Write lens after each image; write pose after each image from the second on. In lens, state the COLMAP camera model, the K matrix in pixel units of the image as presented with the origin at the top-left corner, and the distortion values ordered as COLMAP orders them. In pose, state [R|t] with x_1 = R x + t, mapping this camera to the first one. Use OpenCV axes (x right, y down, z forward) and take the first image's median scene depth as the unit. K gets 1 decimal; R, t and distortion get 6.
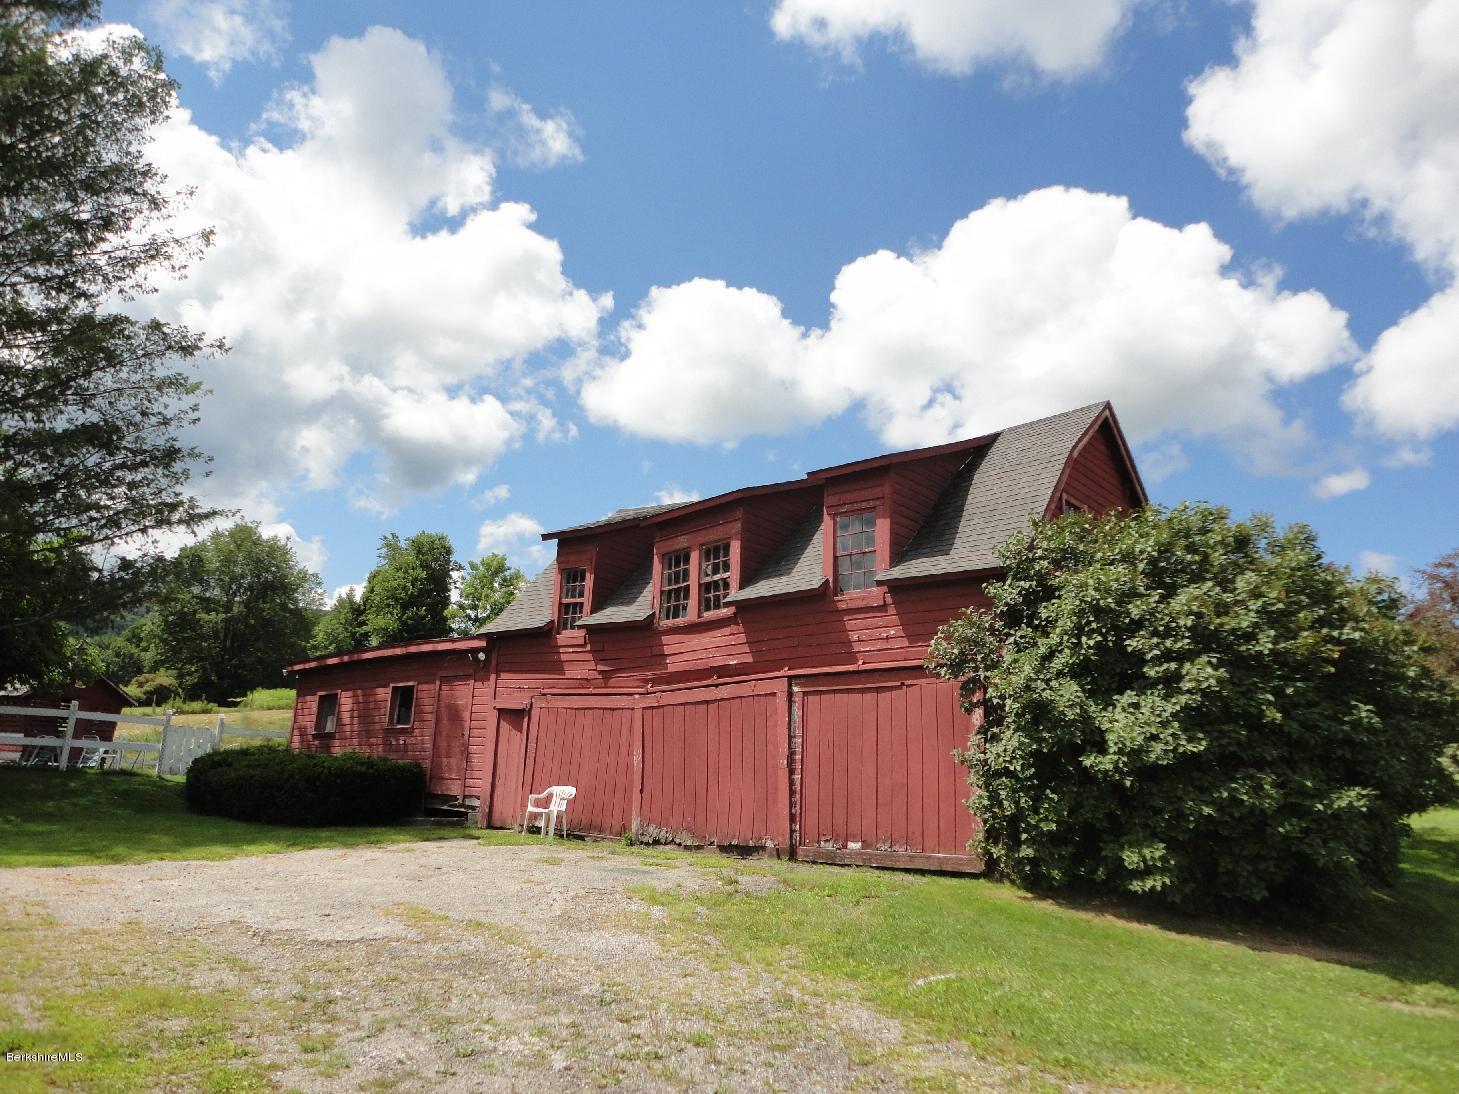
lens RADIAL K [[1085.8, 0, 740.7], [0, 1085.8, 546.2], [0, 0, 1]] dist [-0.000303, 0.012166]
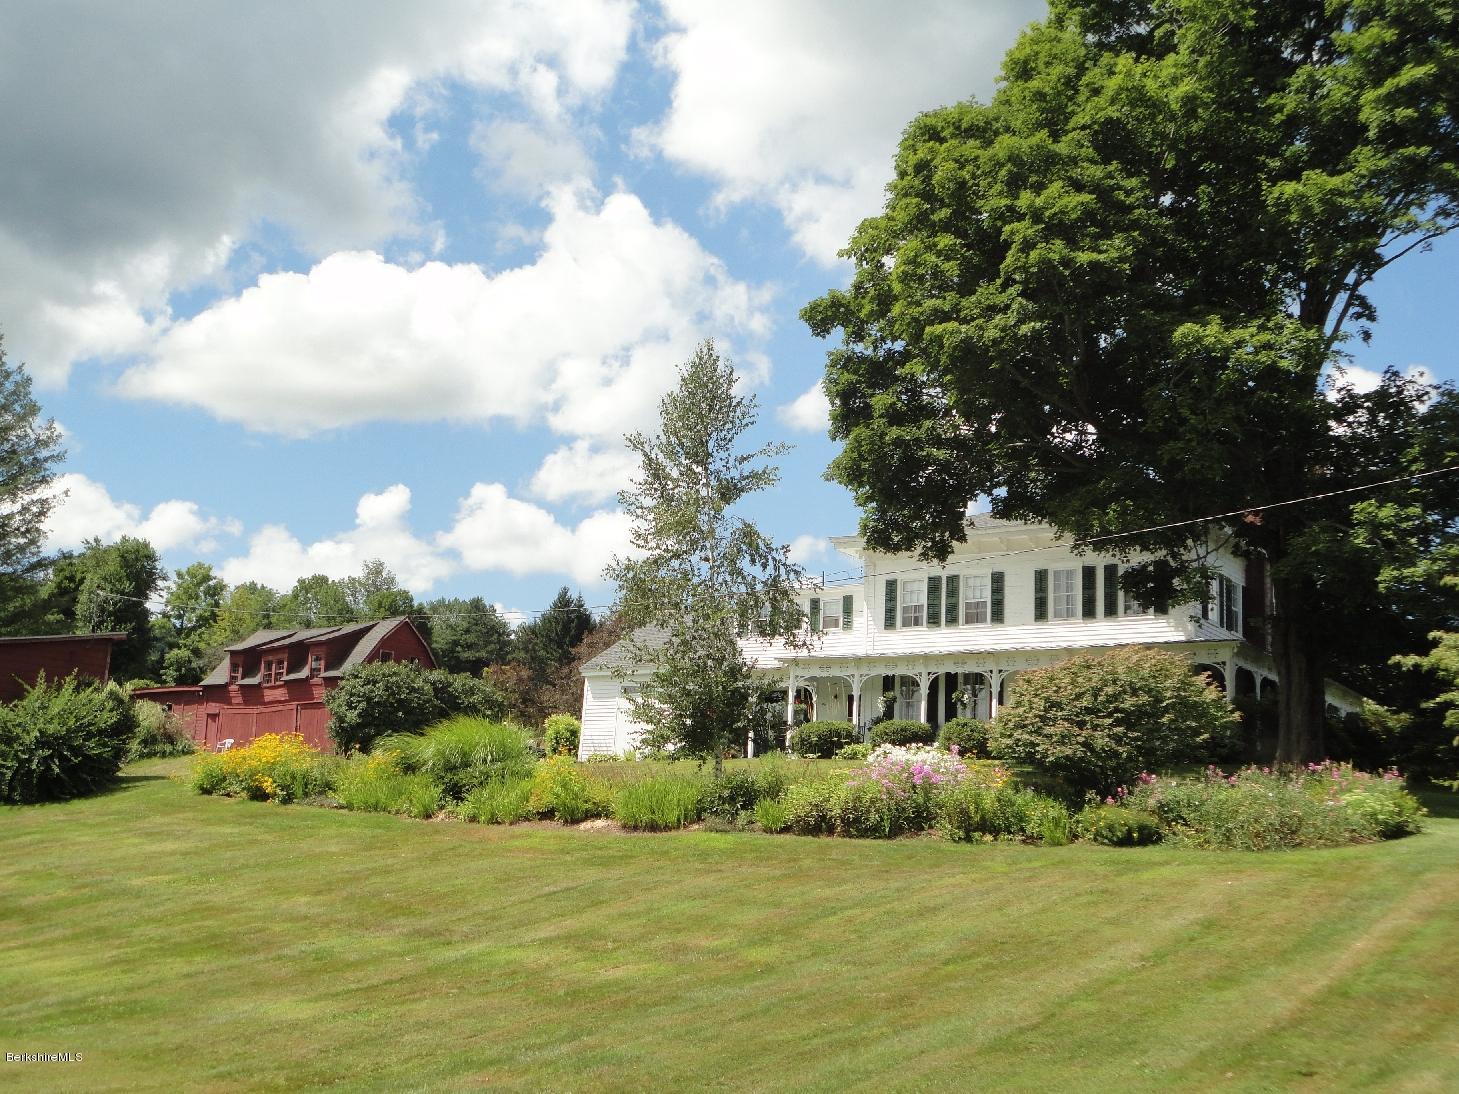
lens RADIAL K [[1762.2, 0, 726.3], [0, 1762.2, 542.4], [0, 0, 1]] dist [0.054773, 0.000000]
pose [[0.997506, 0.011596, 0.069623, 0.795302], [-0.014923, 0.998762, 0.047458, -0.531891], [-0.068986, -0.048378, 0.996444, -3.652683]]
